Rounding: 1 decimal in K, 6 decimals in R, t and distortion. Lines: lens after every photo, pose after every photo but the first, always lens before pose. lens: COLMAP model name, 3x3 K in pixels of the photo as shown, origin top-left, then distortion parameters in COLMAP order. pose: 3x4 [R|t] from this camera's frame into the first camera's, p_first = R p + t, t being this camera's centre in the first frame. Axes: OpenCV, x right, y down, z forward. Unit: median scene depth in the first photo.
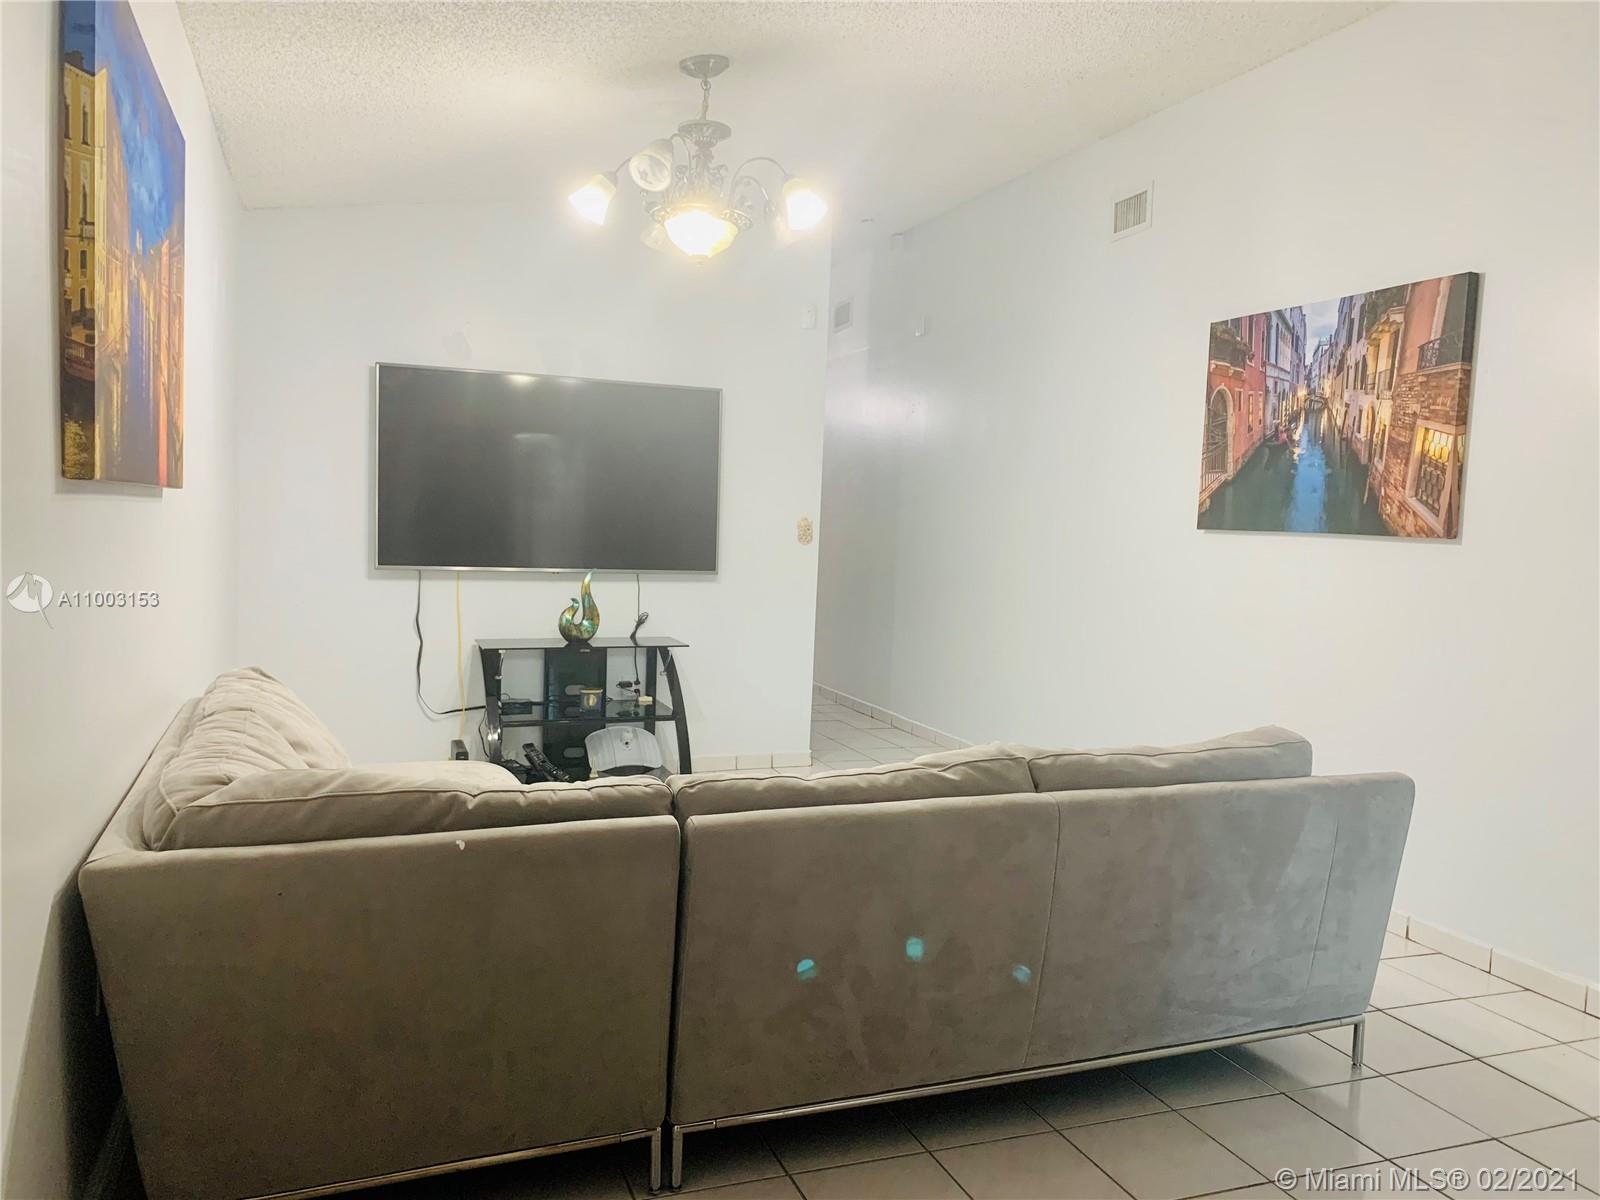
lens RADIAL K [[1224.7, 0, 801.8], [0, 1224.7, 605.8], [0, 0, 1]] dist [0.016181, -0.001636]
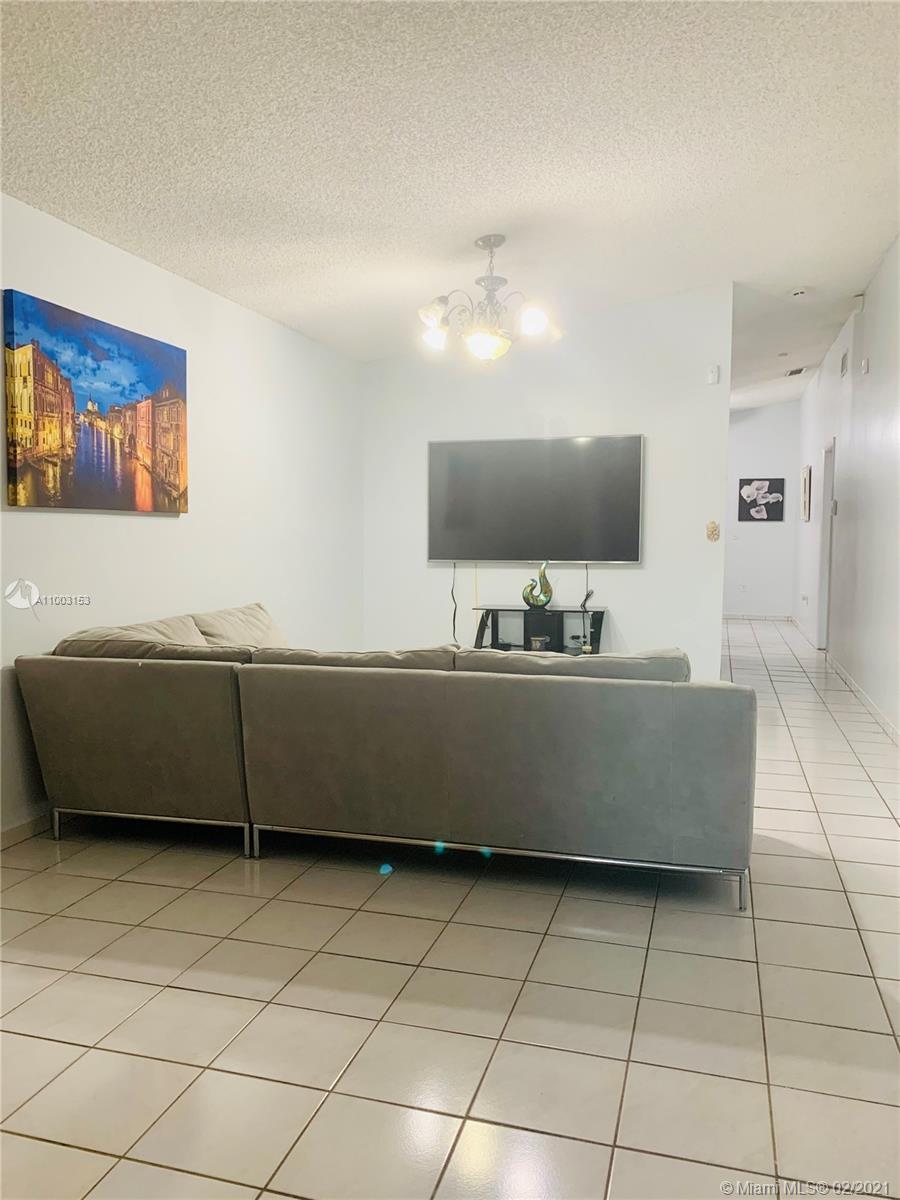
lens RADIAL K [[914.6, 0, 447.7], [0, 914.6, 596.1], [0, 0, 1]] dist [0.002291, 0.001330]
pose [[0.798398, 0.009602, -0.602053, 0.549416], [-0.019192, 0.999771, -0.009506, 0.036864], [0.601824, 0.019144, 0.798399, 0.008751]]
